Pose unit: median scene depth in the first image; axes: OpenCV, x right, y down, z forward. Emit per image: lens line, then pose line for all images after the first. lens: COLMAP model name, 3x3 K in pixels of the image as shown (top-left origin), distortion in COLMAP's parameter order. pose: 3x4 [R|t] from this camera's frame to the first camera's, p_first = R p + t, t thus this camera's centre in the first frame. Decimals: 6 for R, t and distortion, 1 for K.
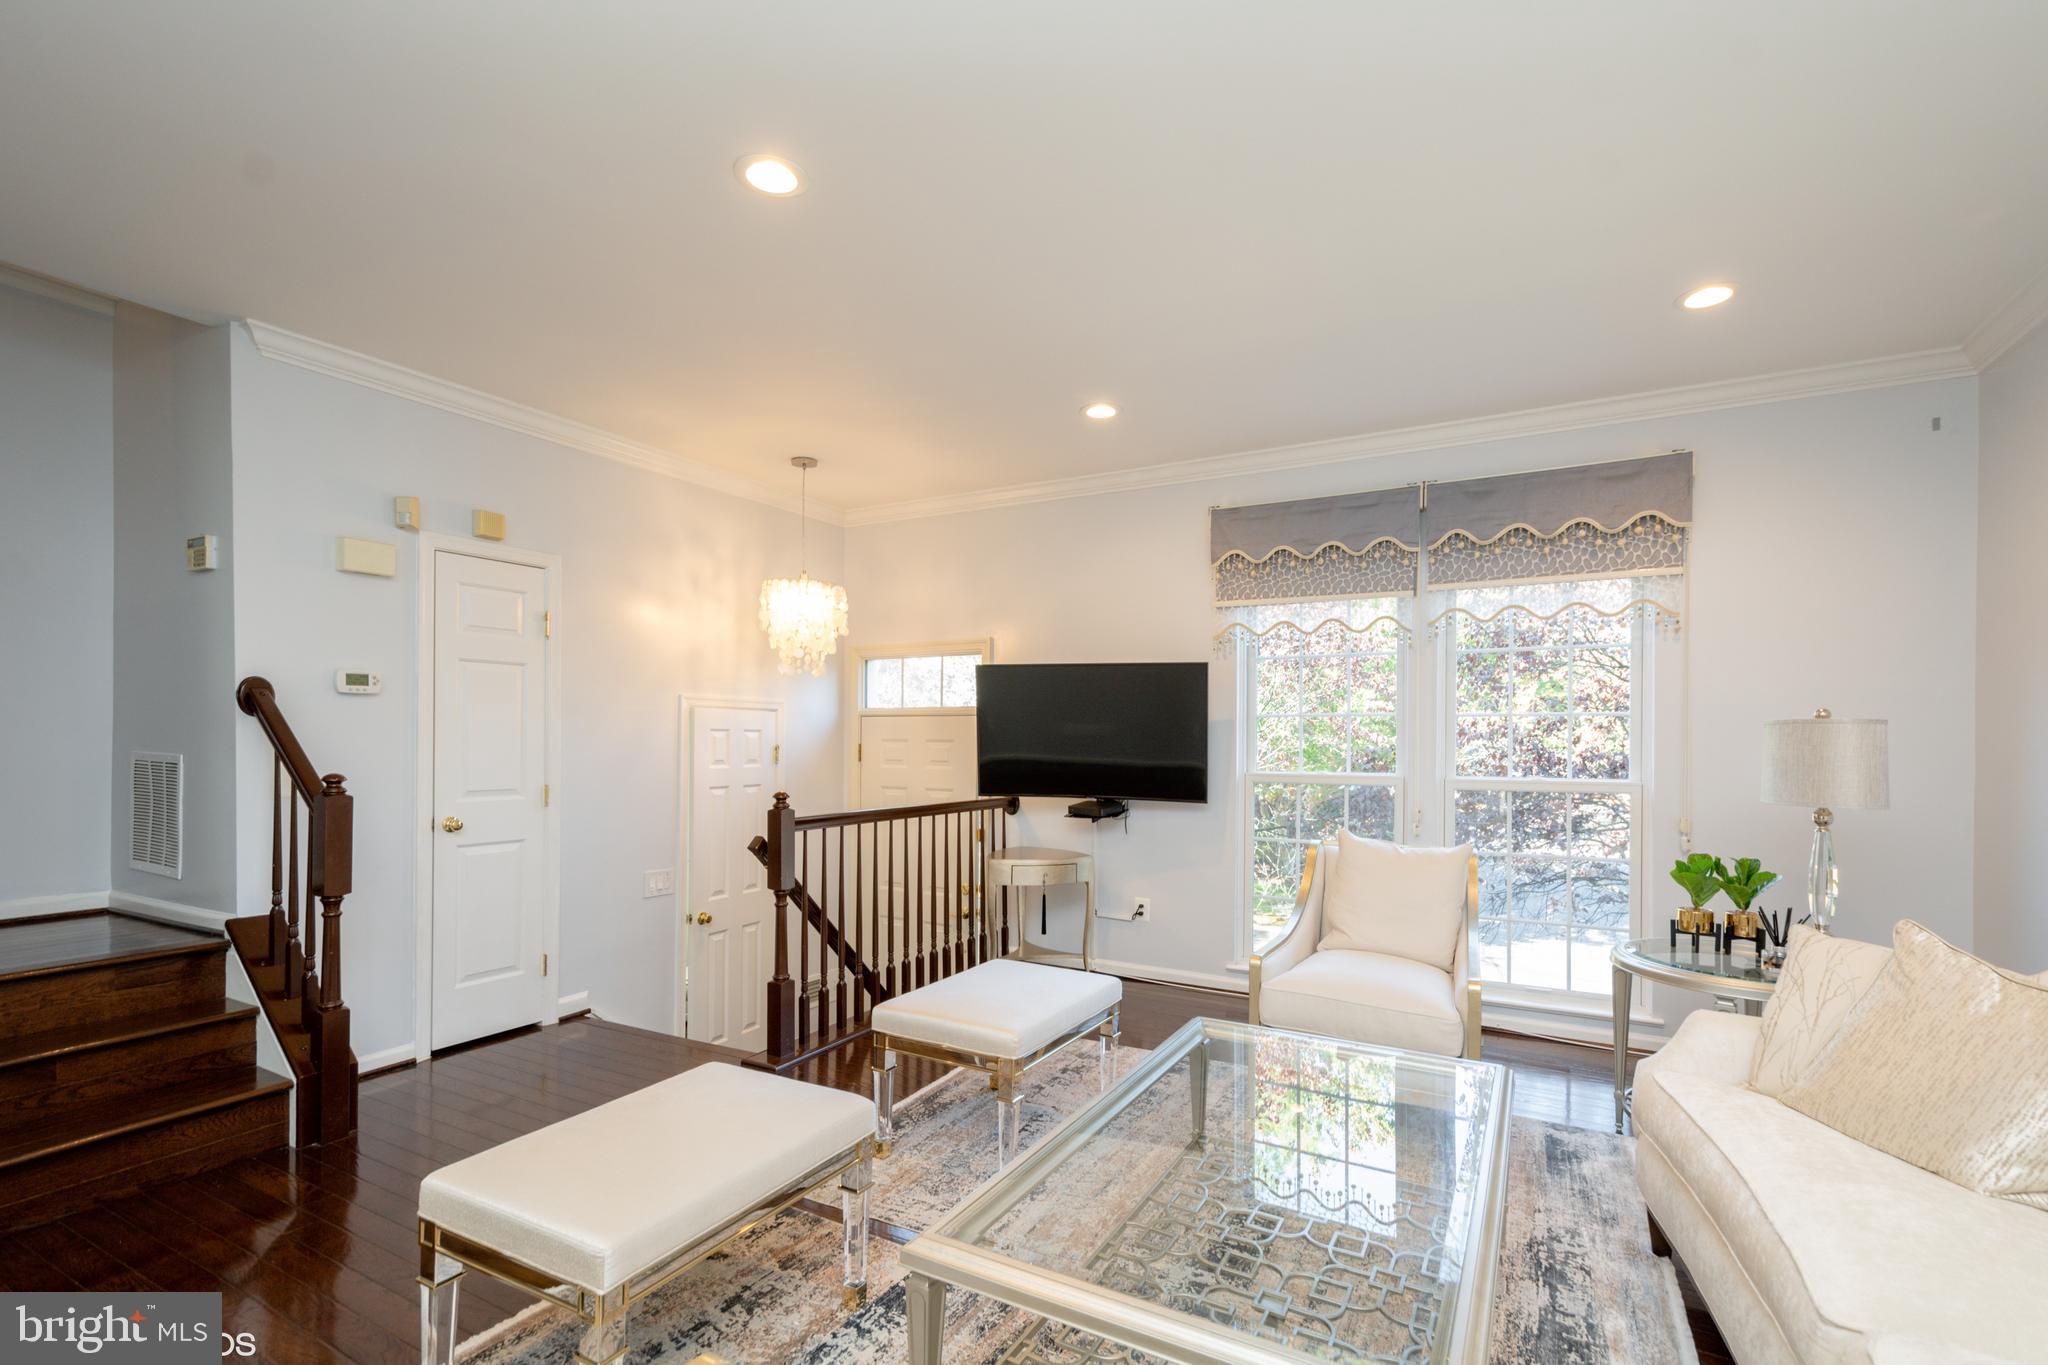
lens RADIAL K [[904.3, 0, 1026.3], [0, 904.3, 740.8], [0, 0, 1]] dist [0.001086, 0.000182]
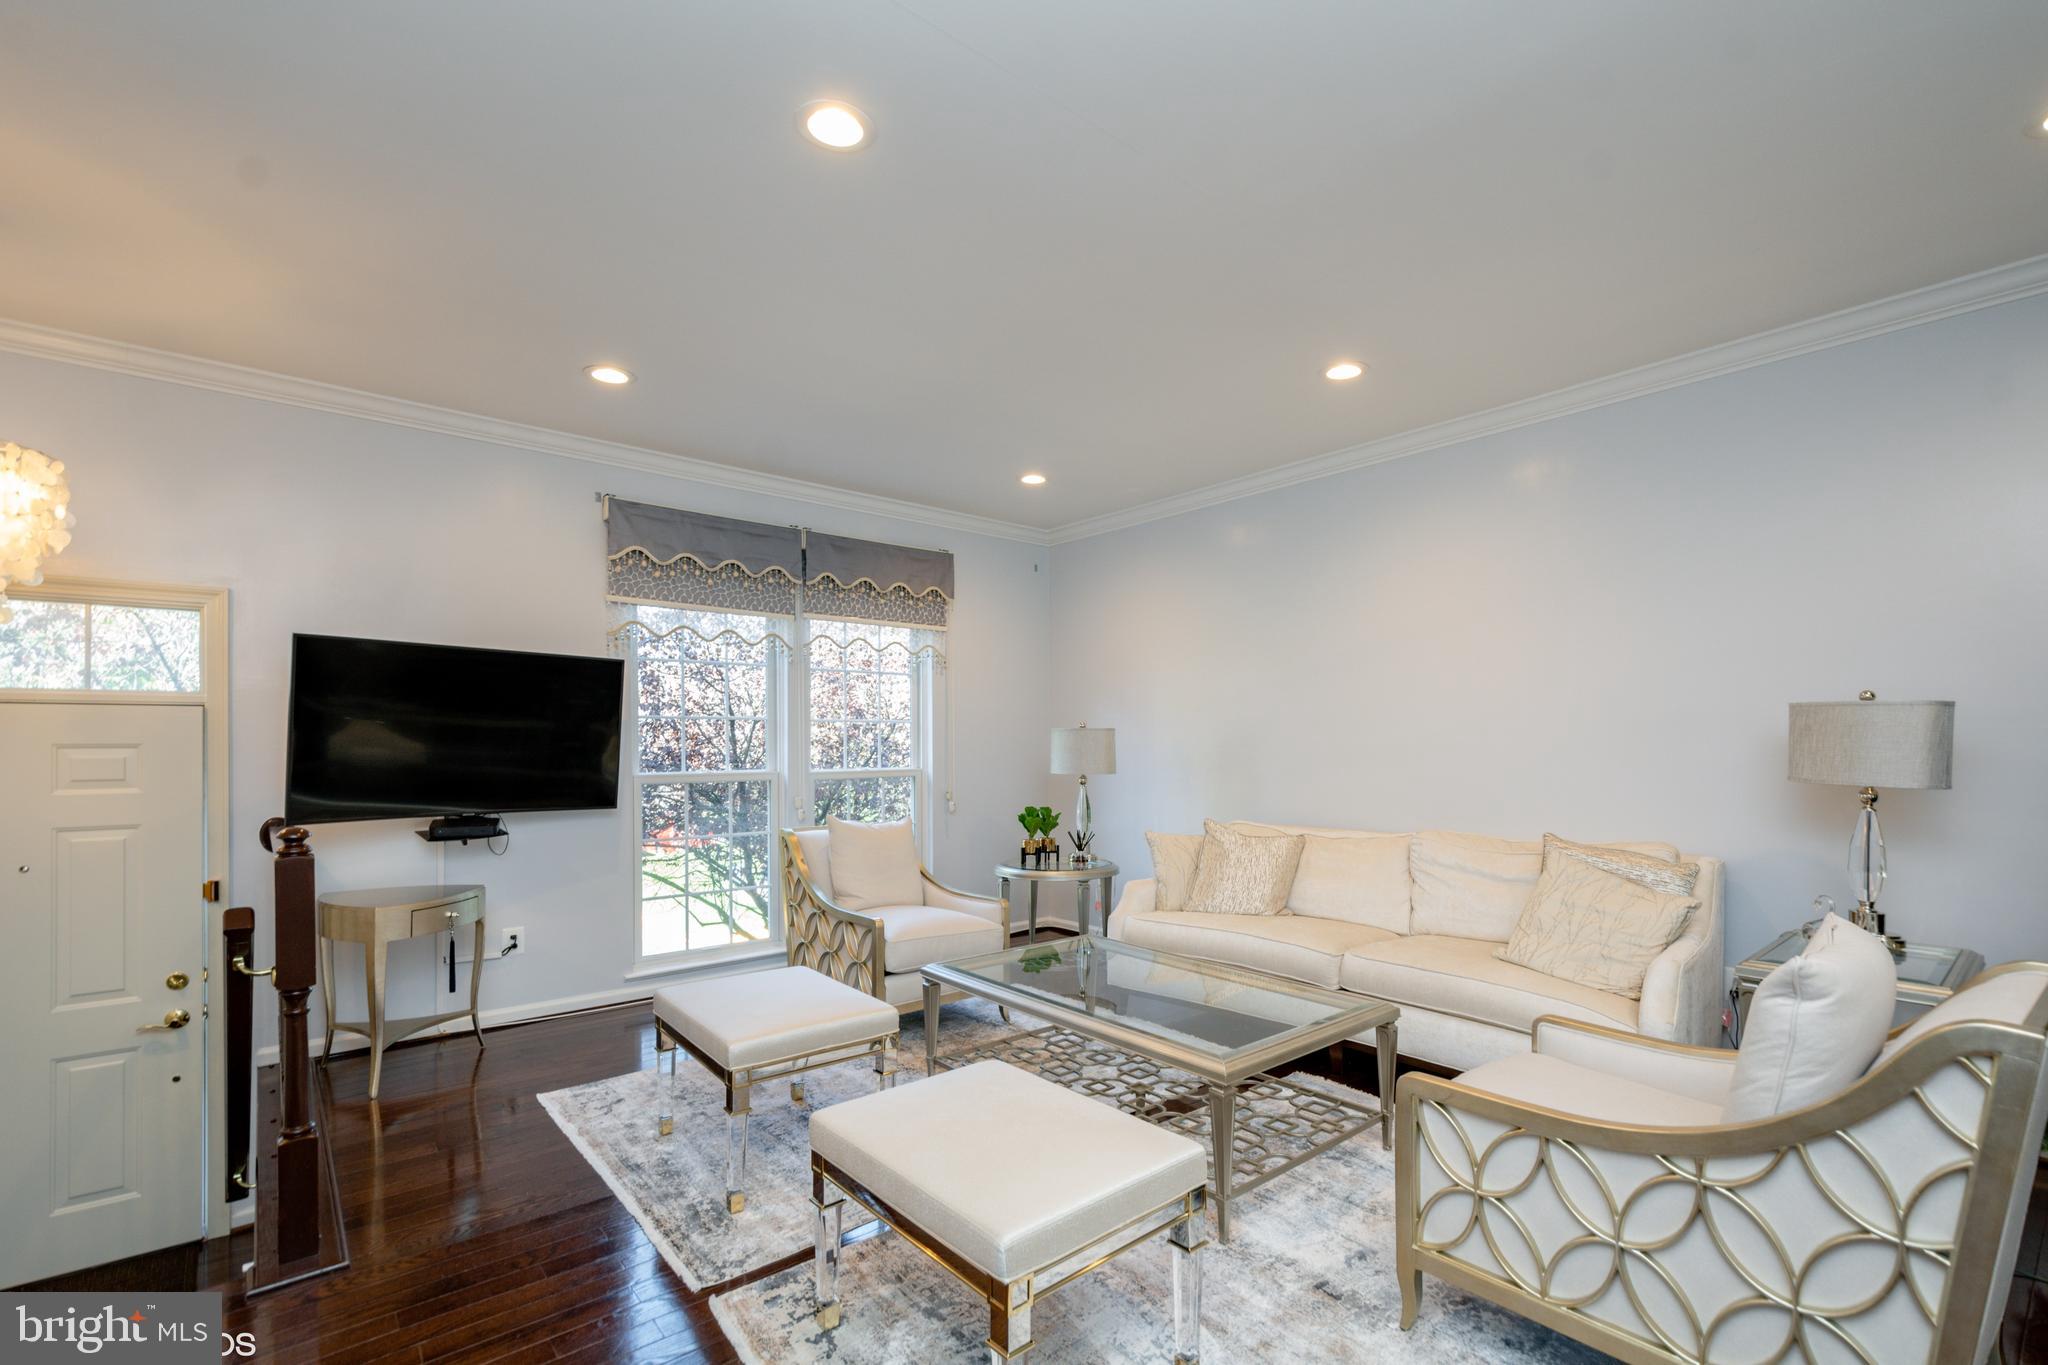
lens RADIAL K [[904.3, 0, 1026.3], [0, 904.3, 740.8], [0, 0, 1]] dist [0.001086, 0.000182]
pose [[0.342609, -0.002209, 0.939475, -0.538214], [0.005577, 0.999984, 0.000317, 0.000783], [-0.939461, 0.005131, 0.342616, 0.273231]]
